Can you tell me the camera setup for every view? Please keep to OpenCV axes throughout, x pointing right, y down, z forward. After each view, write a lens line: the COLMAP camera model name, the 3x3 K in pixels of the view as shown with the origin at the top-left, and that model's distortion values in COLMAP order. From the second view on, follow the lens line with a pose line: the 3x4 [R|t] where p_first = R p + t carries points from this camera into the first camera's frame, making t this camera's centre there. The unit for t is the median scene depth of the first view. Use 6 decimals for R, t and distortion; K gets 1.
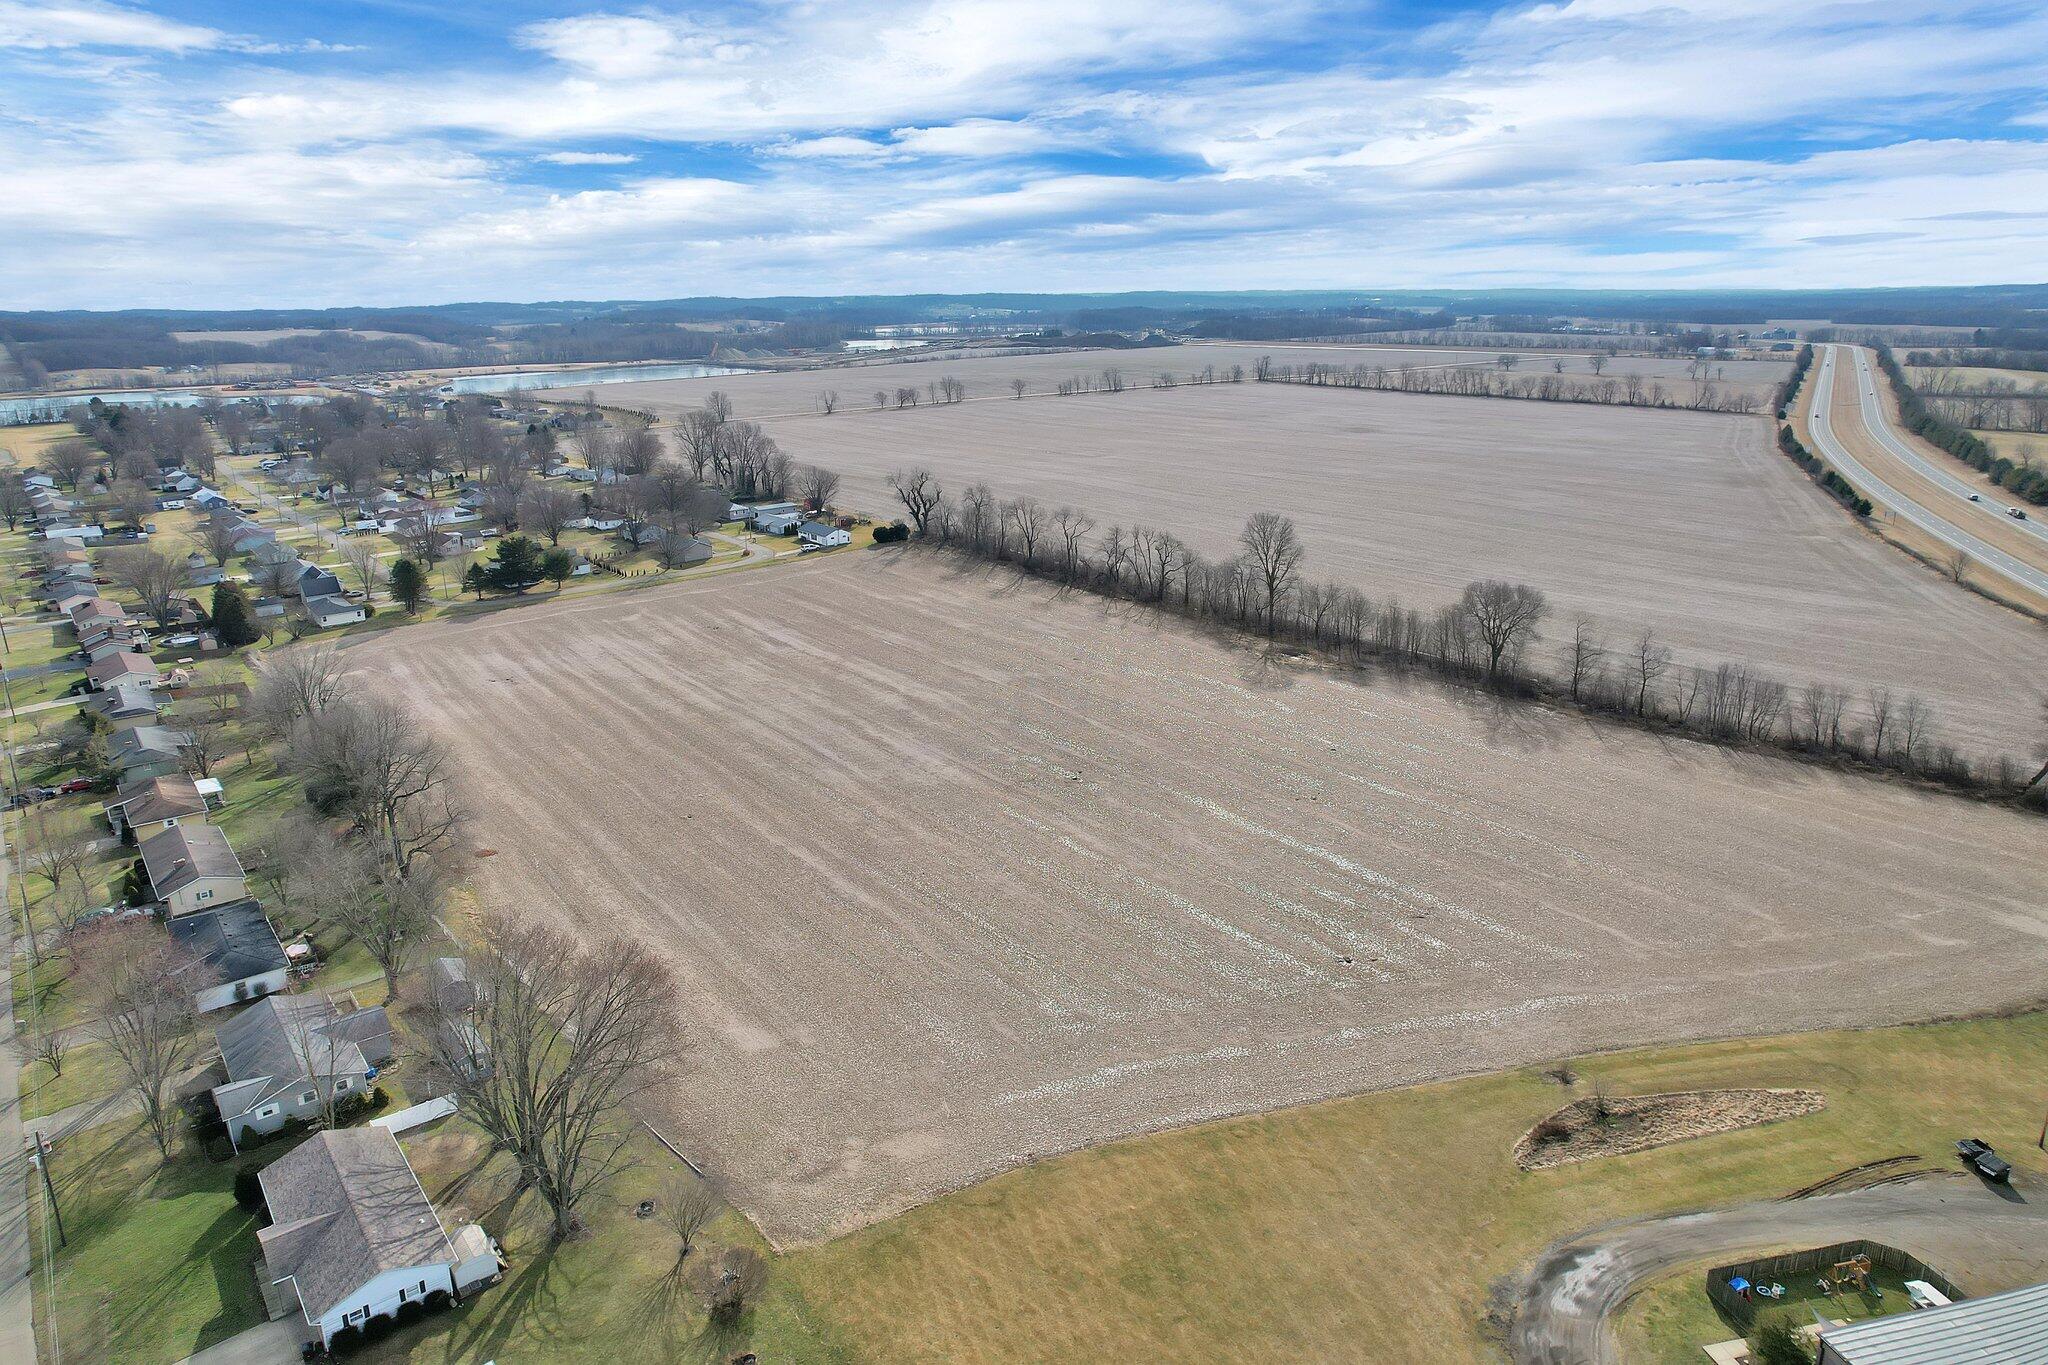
lens RADIAL K [[1303.7, 0, 1017.7], [0, 1303.7, 679.1], [0, 0, 1]] dist [-0.076430, 0.066978]
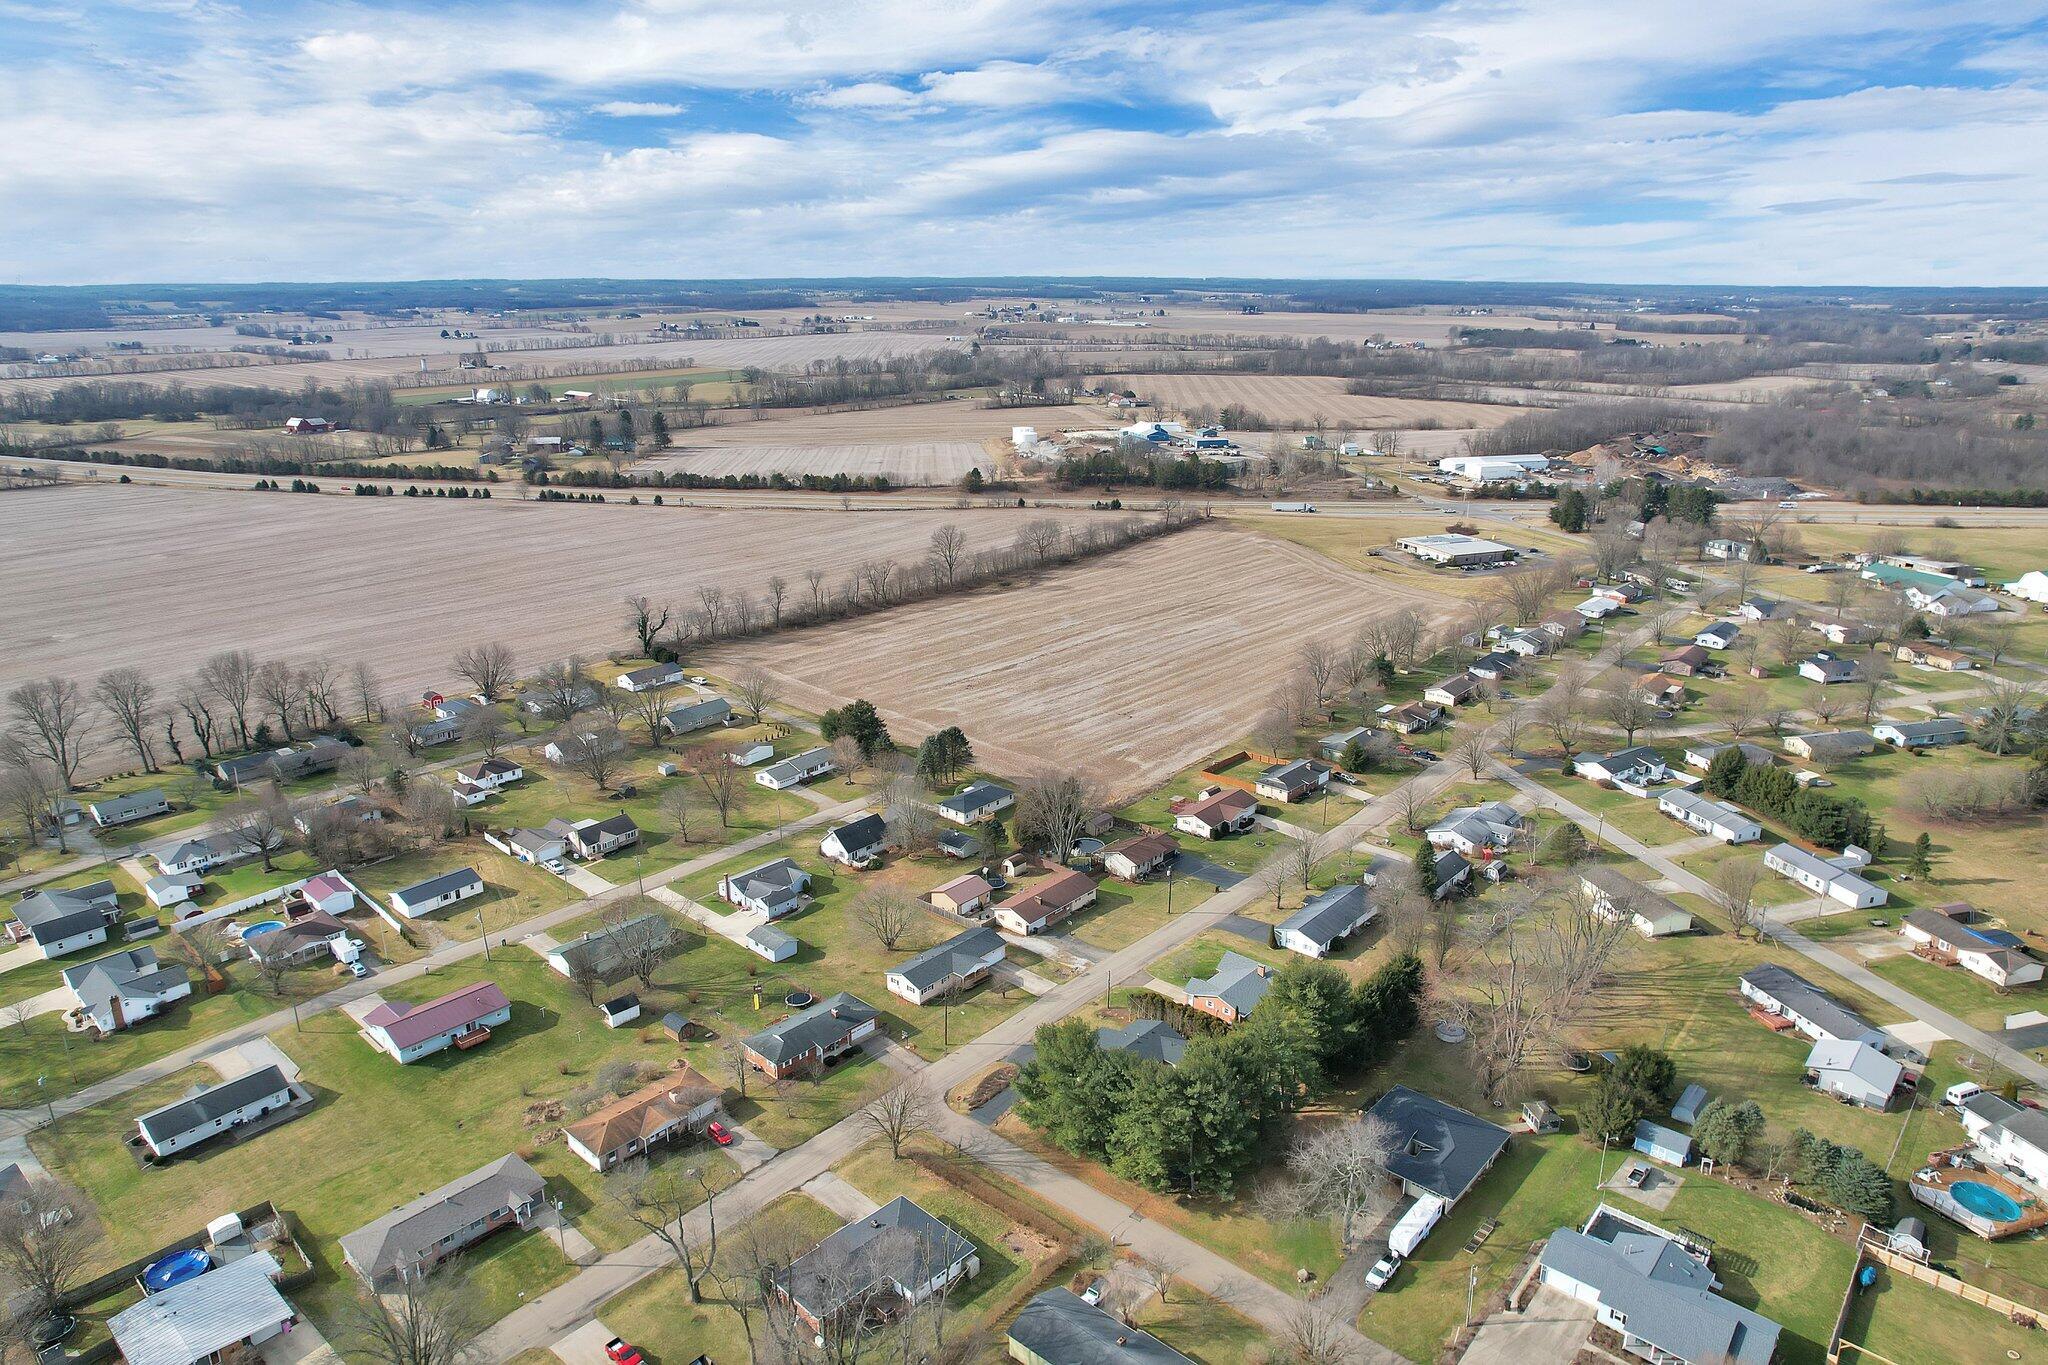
lens RADIAL K [[1303.7, 0, 1017.7], [0, 1303.7, 679.1], [0, 0, 1]] dist [-0.076430, 0.066978]
pose [[-0.172923, -0.277461, 0.945047, -1.600999], [0.284551, 0.904513, 0.317627, -0.485969], [-0.942936, 0.323839, -0.077459, 1.138641]]
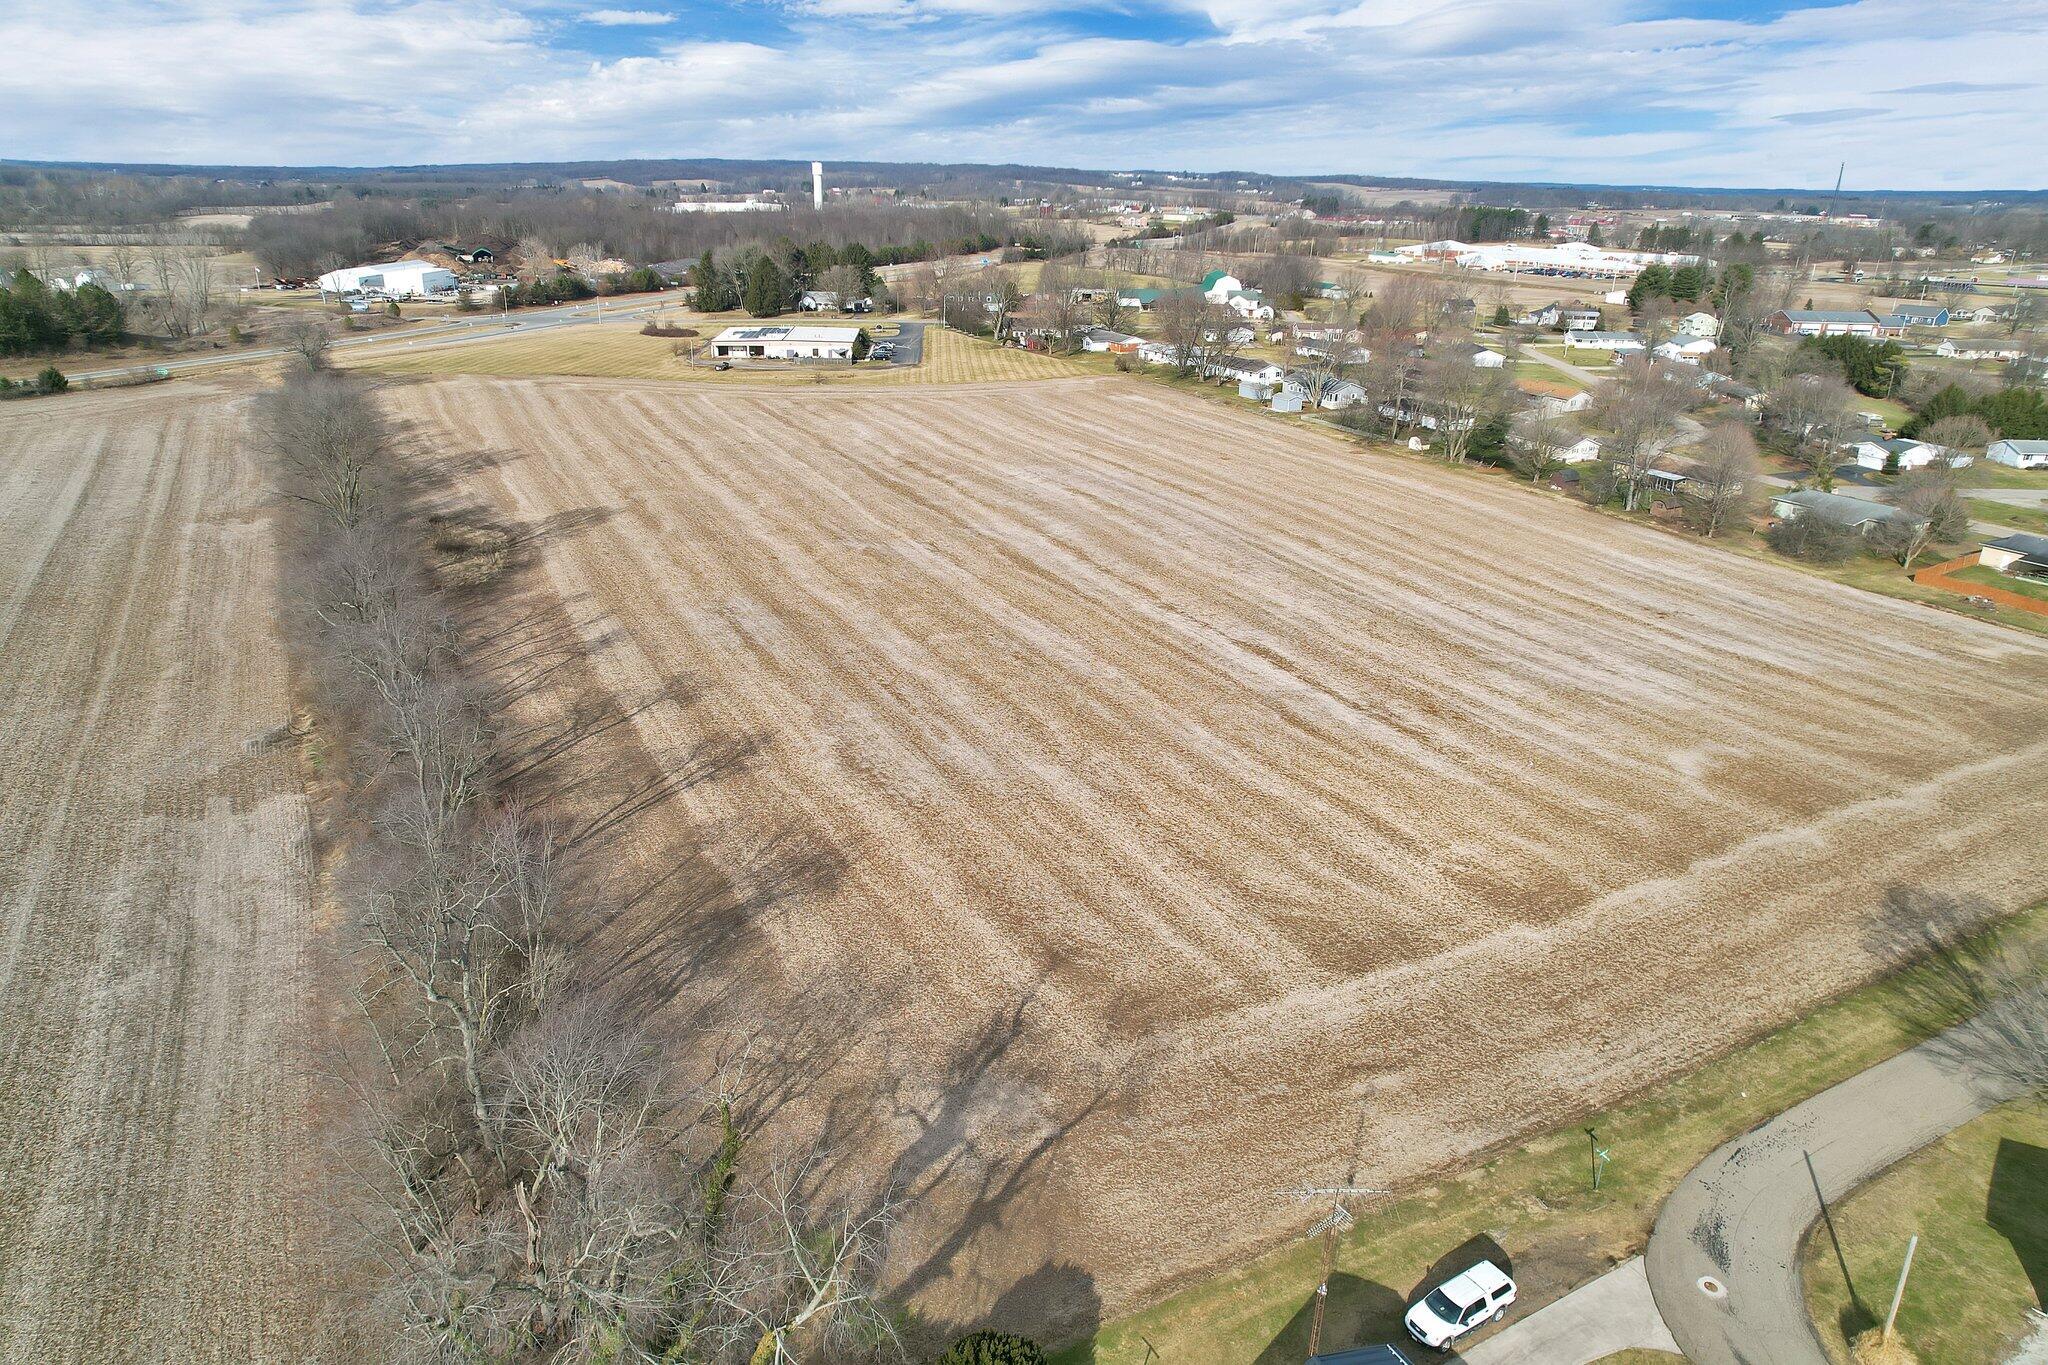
lens RADIAL K [[1303.7, 0, 1017.7], [0, 1303.7, 679.1], [0, 0, 1]] dist [-0.076430, 0.066978]
pose [[-0.987834, -0.057665, 0.144425, -0.168208], [0.042787, 0.792084, 0.608910, -0.347600], [-0.149510, 0.607682, -0.779980, 1.465966]]
